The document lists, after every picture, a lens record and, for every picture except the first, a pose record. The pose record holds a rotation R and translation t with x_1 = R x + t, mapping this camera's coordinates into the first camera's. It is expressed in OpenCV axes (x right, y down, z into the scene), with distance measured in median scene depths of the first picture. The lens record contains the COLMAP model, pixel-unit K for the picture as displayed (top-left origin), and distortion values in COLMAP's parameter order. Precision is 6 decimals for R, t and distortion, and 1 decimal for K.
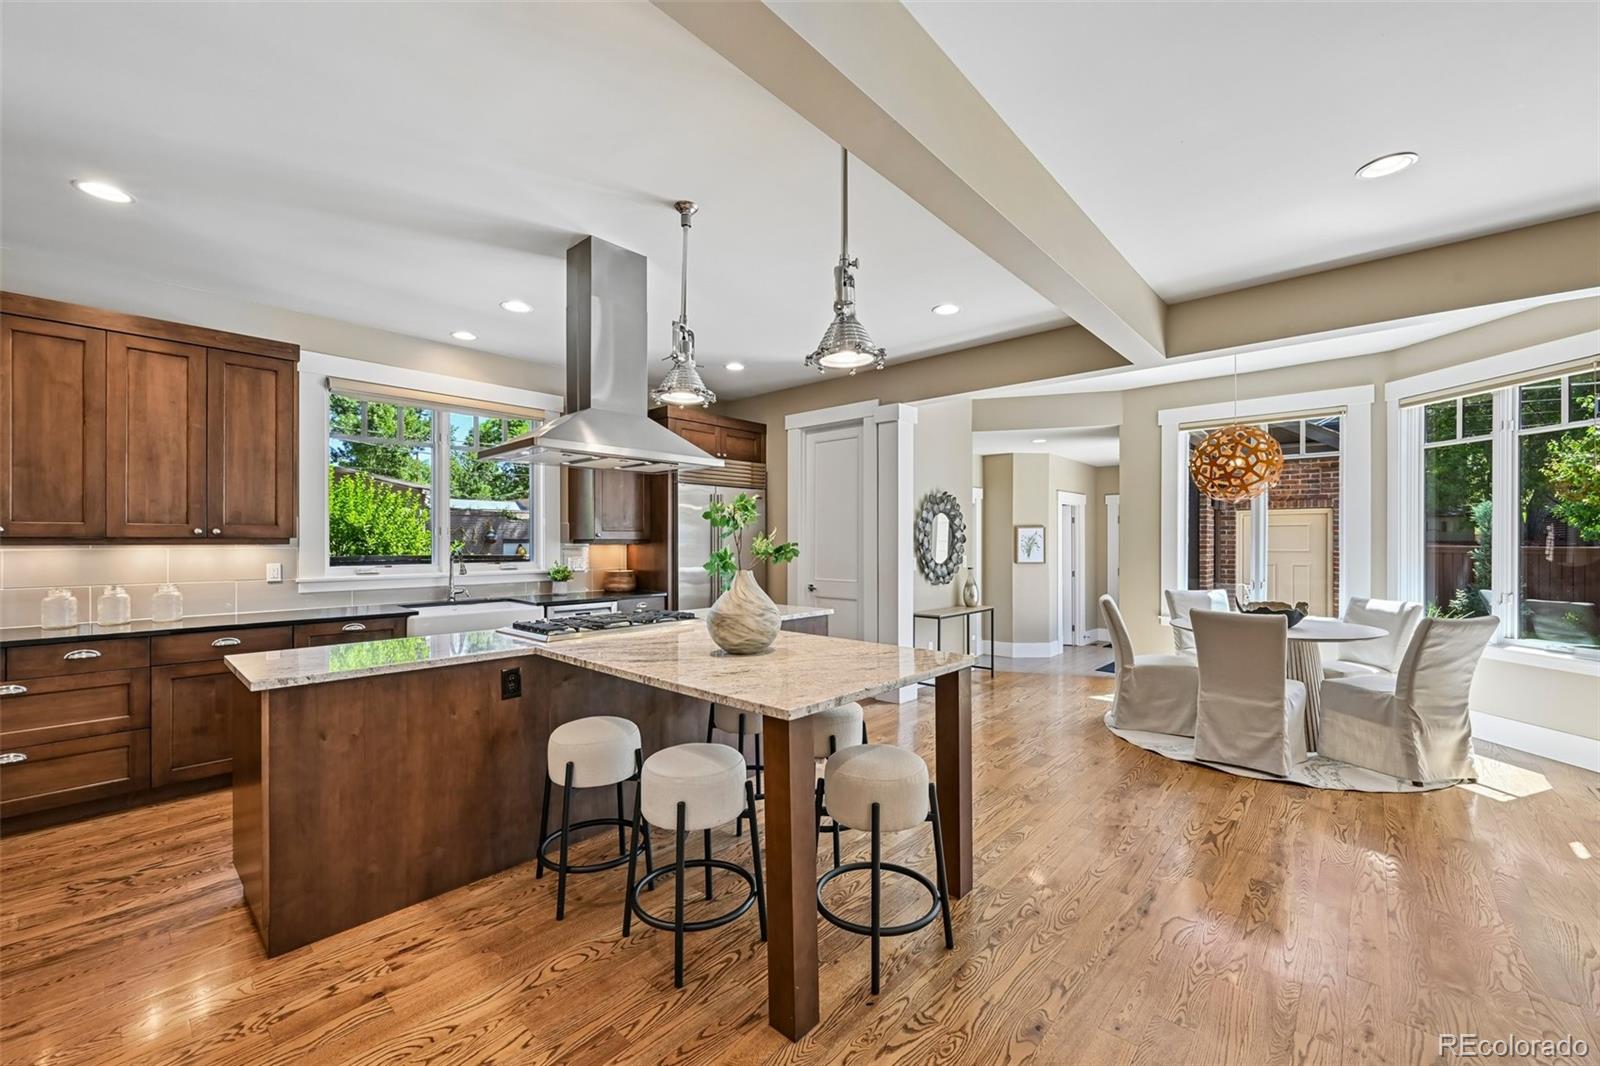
lens RADIAL K [[637.7, 0, 800.2], [0, 637.7, 543.0], [0, 0, 1]] dist [-0.001351, 0.000022]
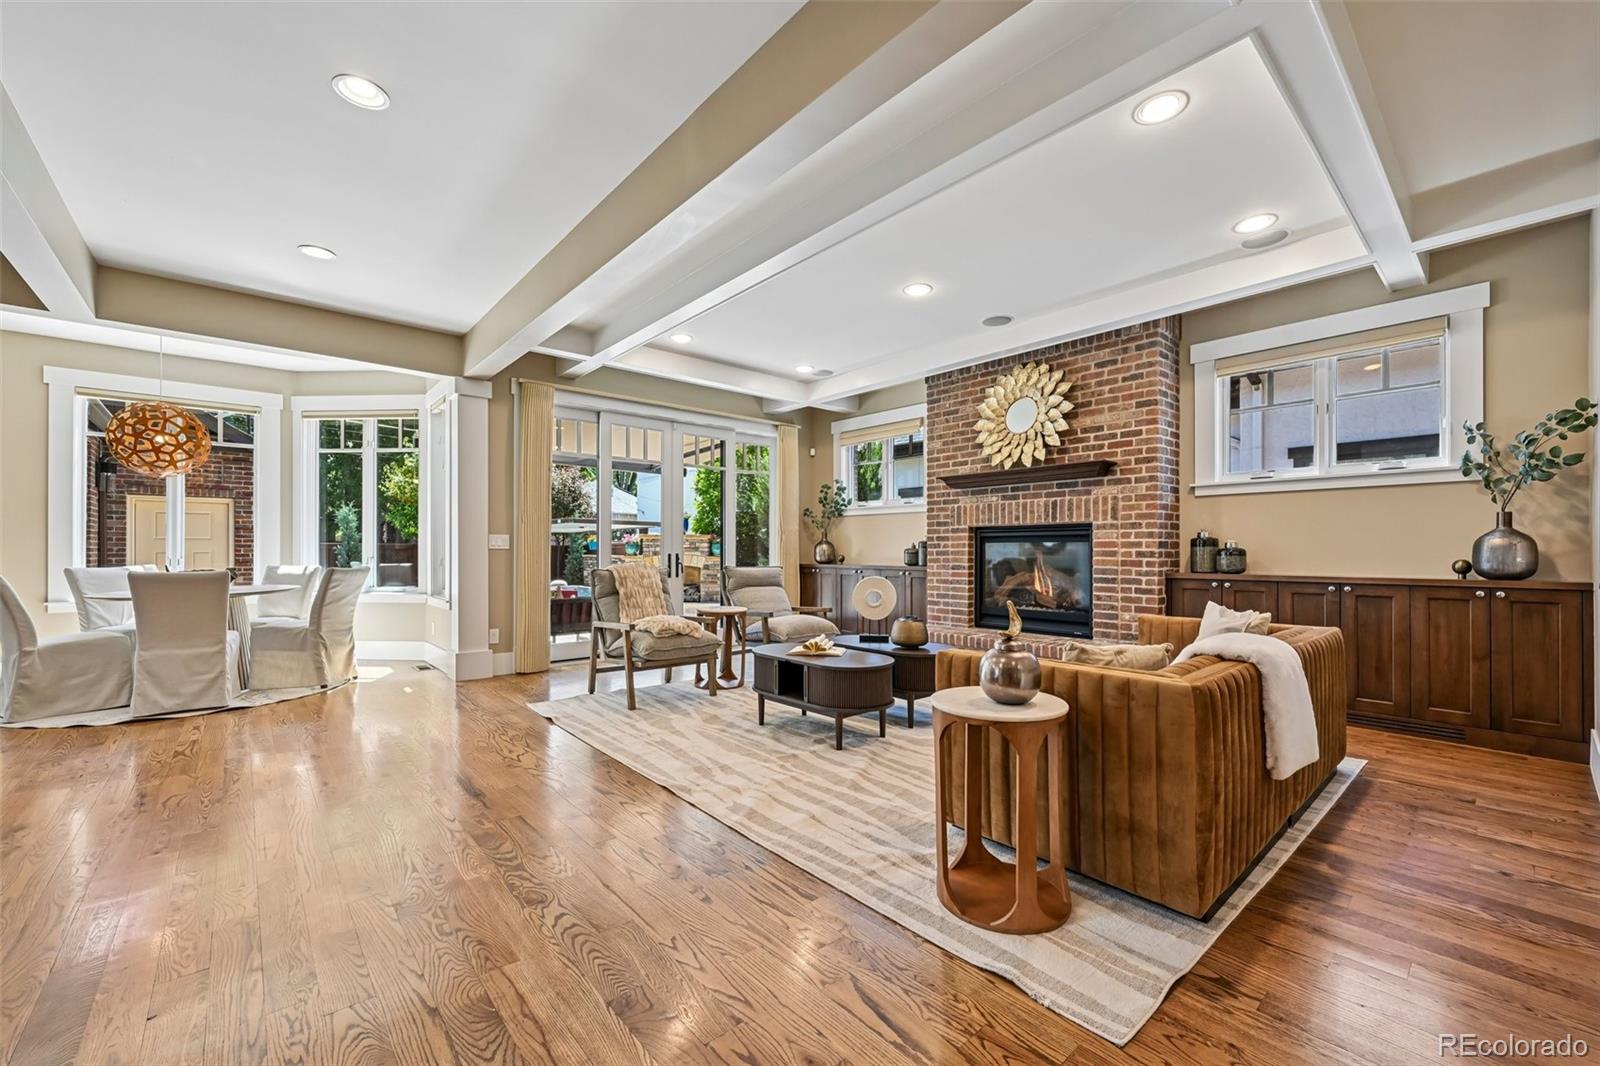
lens RADIAL K [[637.7, 0, 803.9], [0, 637.7, 551.2], [0, 0, 1]] dist [-0.001351, 0.000022]
pose [[0.116464, -0.003097, 0.993190, -0.249806], [0.001079, 0.999995, 0.002992, 0.061429], [-0.993194, 0.000723, 0.116467, -0.178284]]
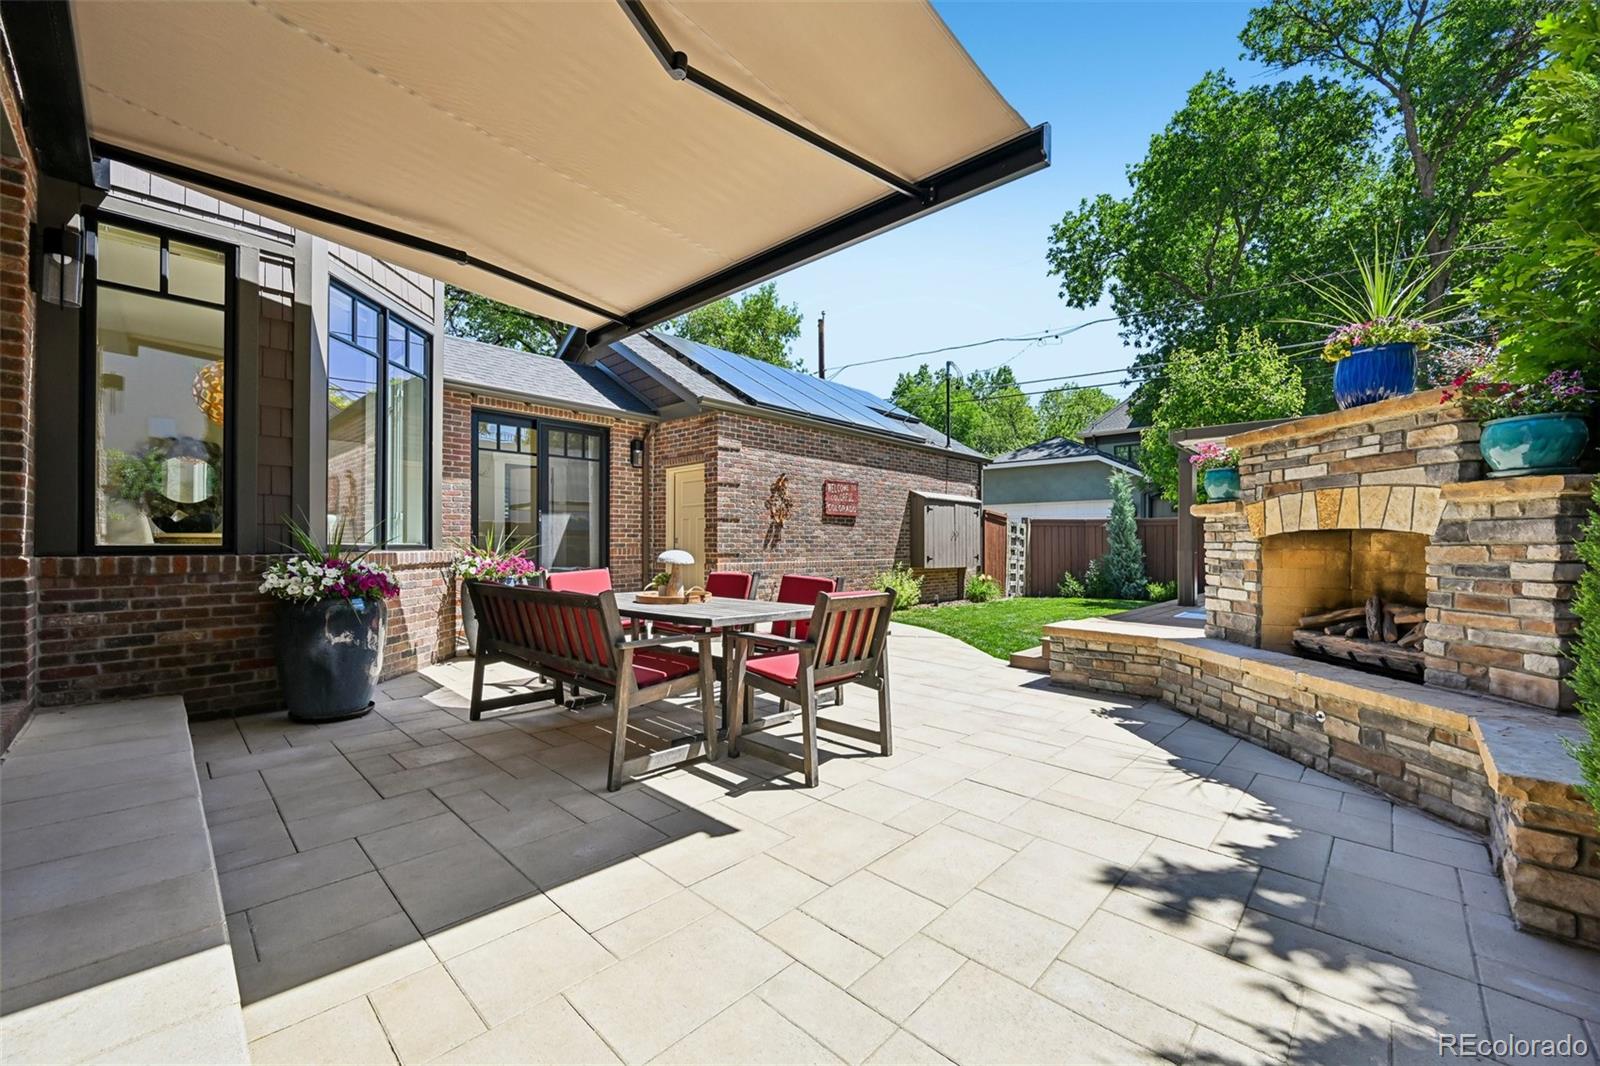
lens RADIAL K [[637.7, 0, 802.8], [0, 637.7, 539.8], [0, 0, 1]] dist [-0.001351, 0.000022]
pose [[0.999610, -0.003973, -0.027628, 1.874430], [0.003649, 0.999924, -0.011762, 0.151698], [0.027672, 0.011656, 0.999549, -0.065612]]
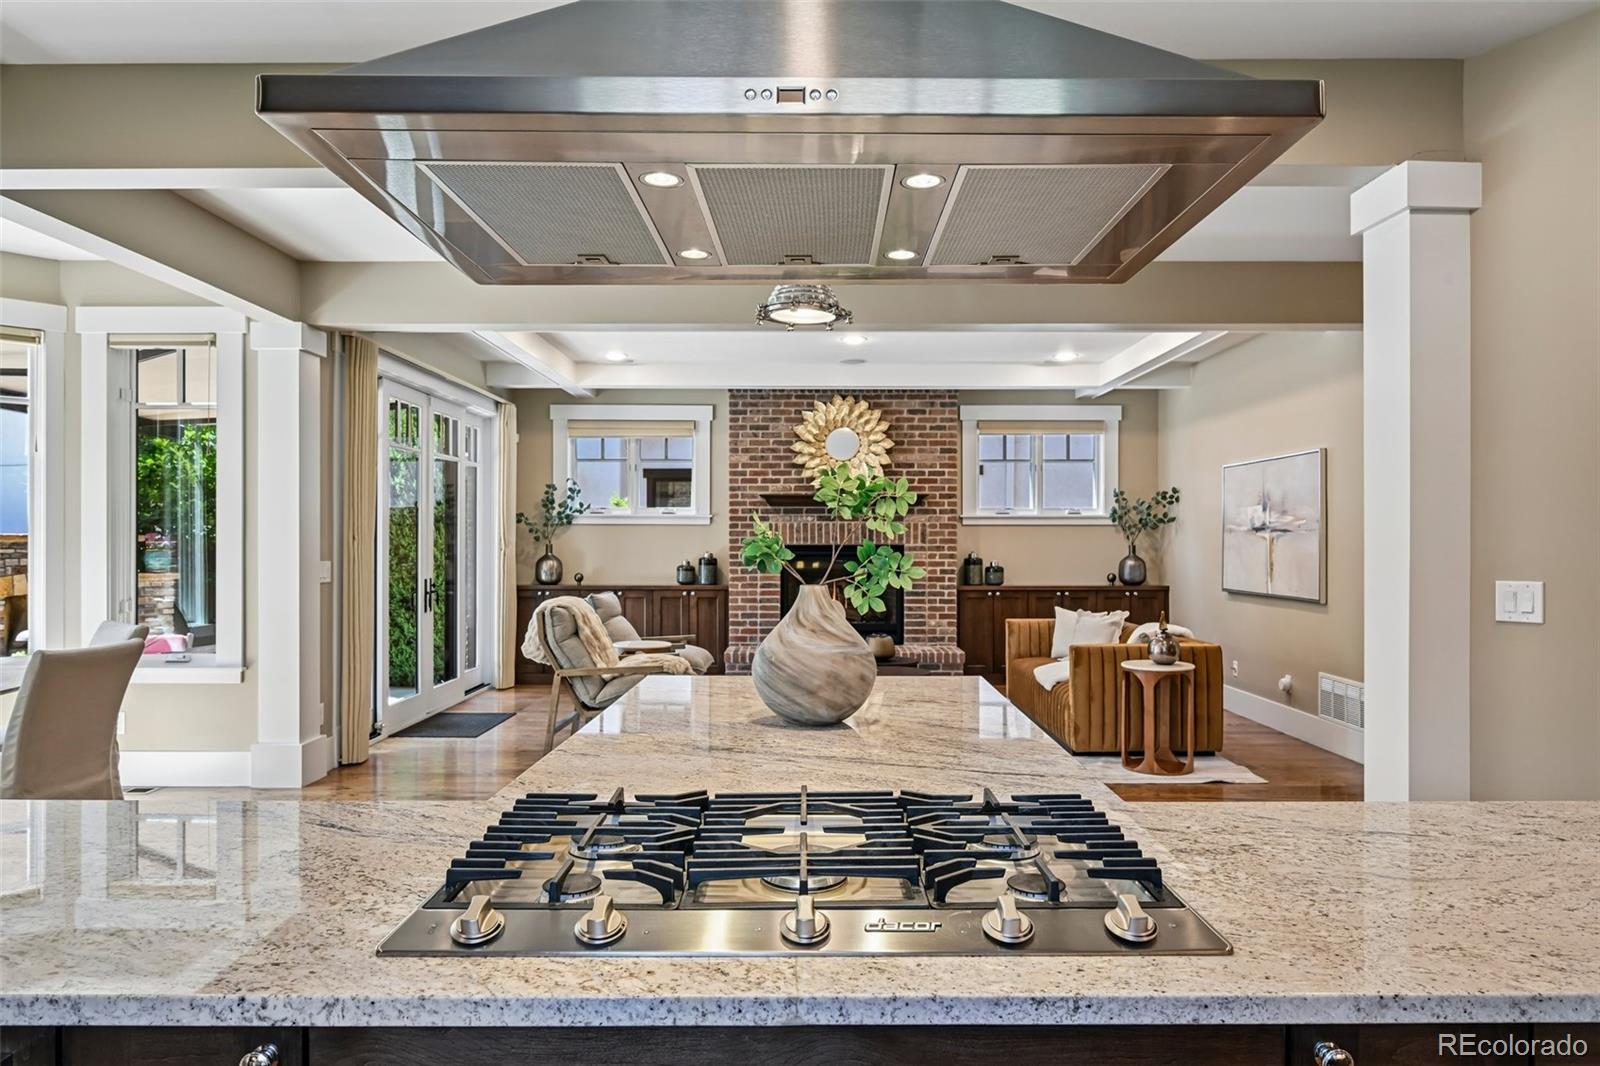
lens RADIAL K [[985.0, 0, 809.2], [0, 985.0, 538.4], [0, 0, 1]] dist [-0.003410, 0.000235]
pose [[-0.666387, -0.001714, 0.745604, -0.461634], [-0.001322, 0.999999, 0.001117, -0.000664], [-0.745605, -0.000242, -0.666388, 0.956797]]
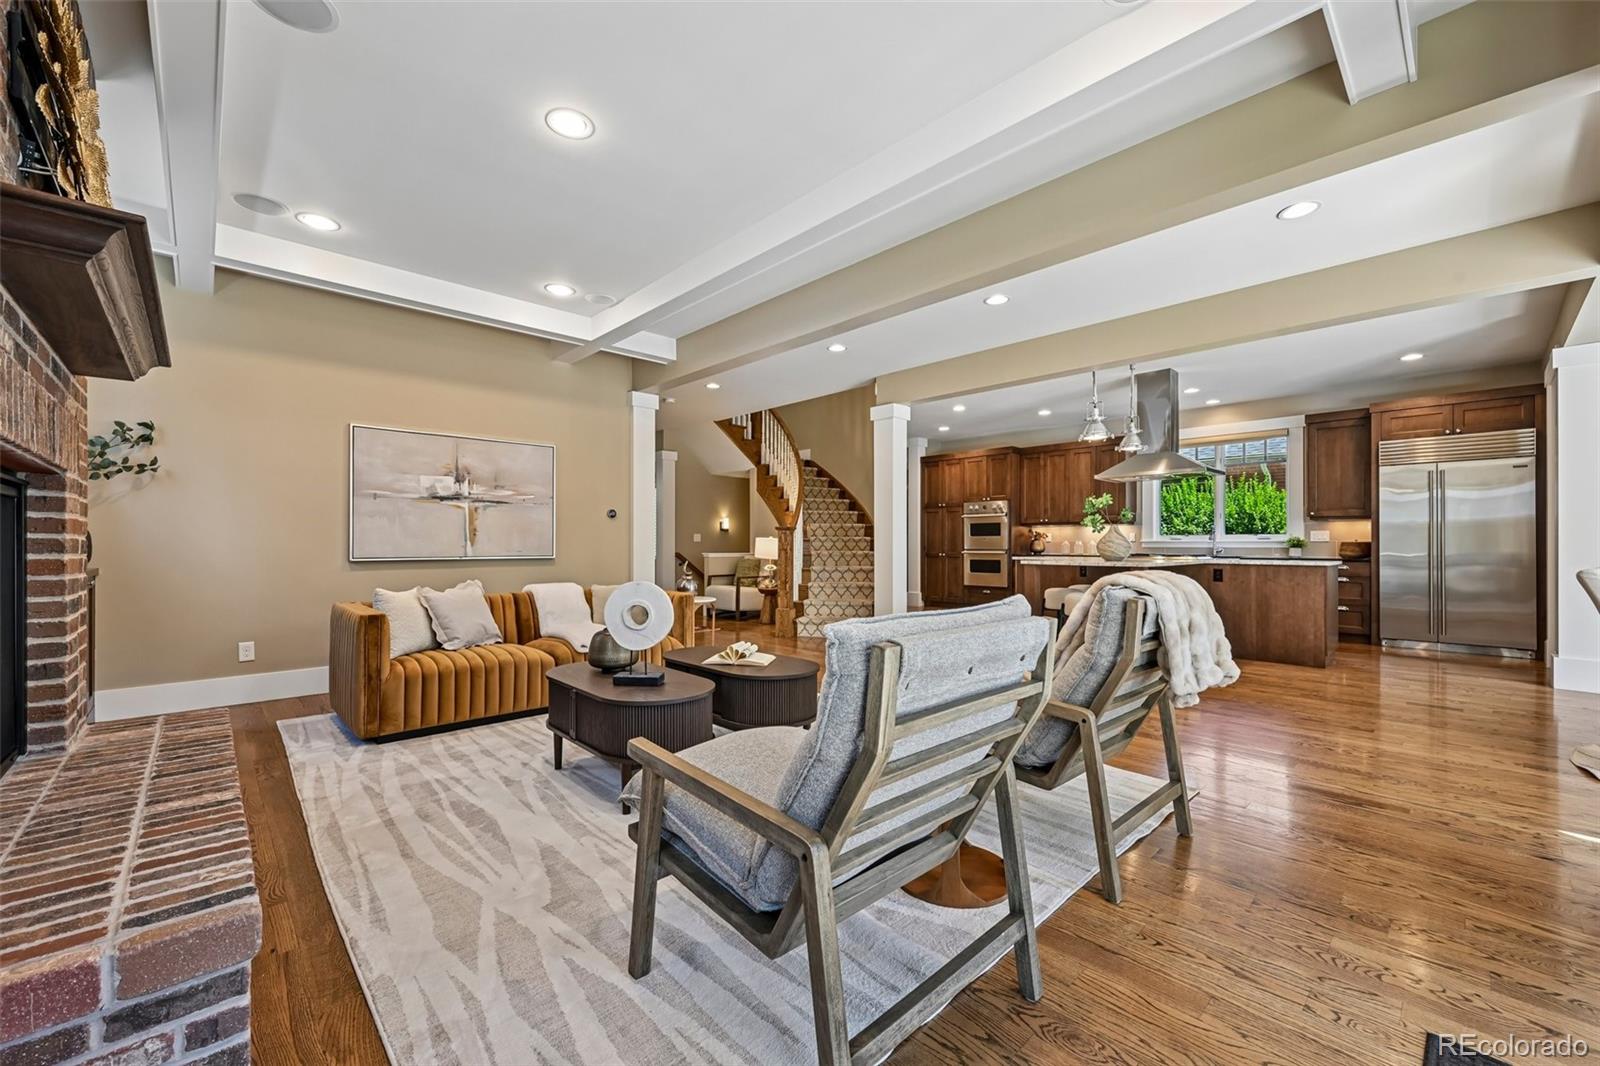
lens RADIAL K [[637.7, 0, 807.2], [0, 637.7, 538.9], [0, 0, 1]] dist [-0.001351, 0.000022]
pose [[-0.077592, -0.006962, -0.996961, 1.366380], [-0.002339, 0.999974, -0.006801, 0.064924], [0.996982, 0.001804, -0.077606, 0.039906]]
